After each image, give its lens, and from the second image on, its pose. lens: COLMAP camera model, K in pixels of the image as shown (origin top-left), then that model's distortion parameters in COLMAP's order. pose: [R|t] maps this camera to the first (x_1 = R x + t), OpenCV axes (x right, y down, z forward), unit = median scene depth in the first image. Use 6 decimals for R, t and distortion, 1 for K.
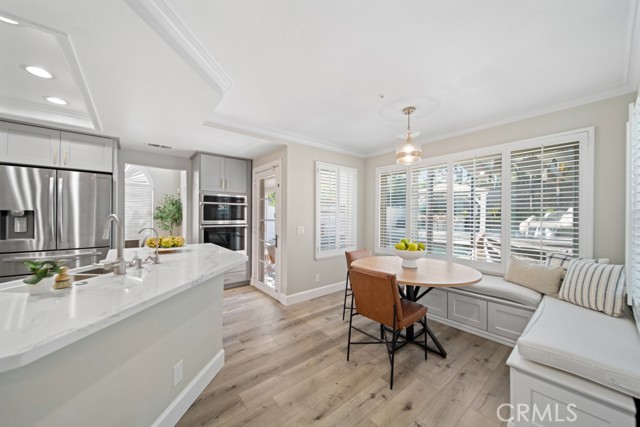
lens RADIAL K [[228.4, 0, 316.3], [0, 228.4, 214.2], [0, 0, 1]] dist [-0.001355, -0.001397]
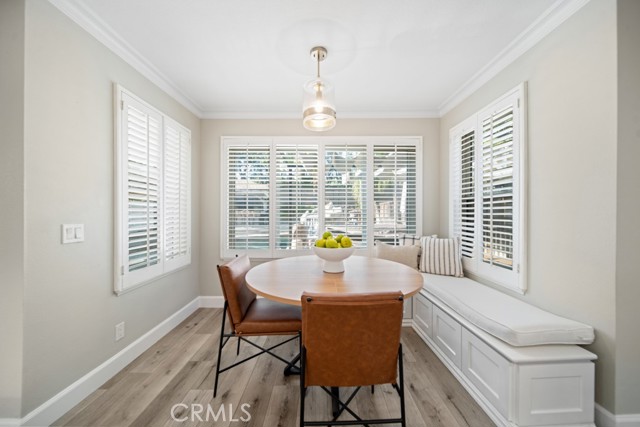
lens RADIAL K [[228.4, 0, 326.7], [0, 228.4, 211.8], [0, 0, 1]] dist [-0.001355, -0.001397]
pose [[0.616961, -0.004642, 0.786980, -0.122707], [0.000437, 0.999984, 0.005555, 0.033000], [-0.786994, -0.003083, 0.616954, 0.439512]]
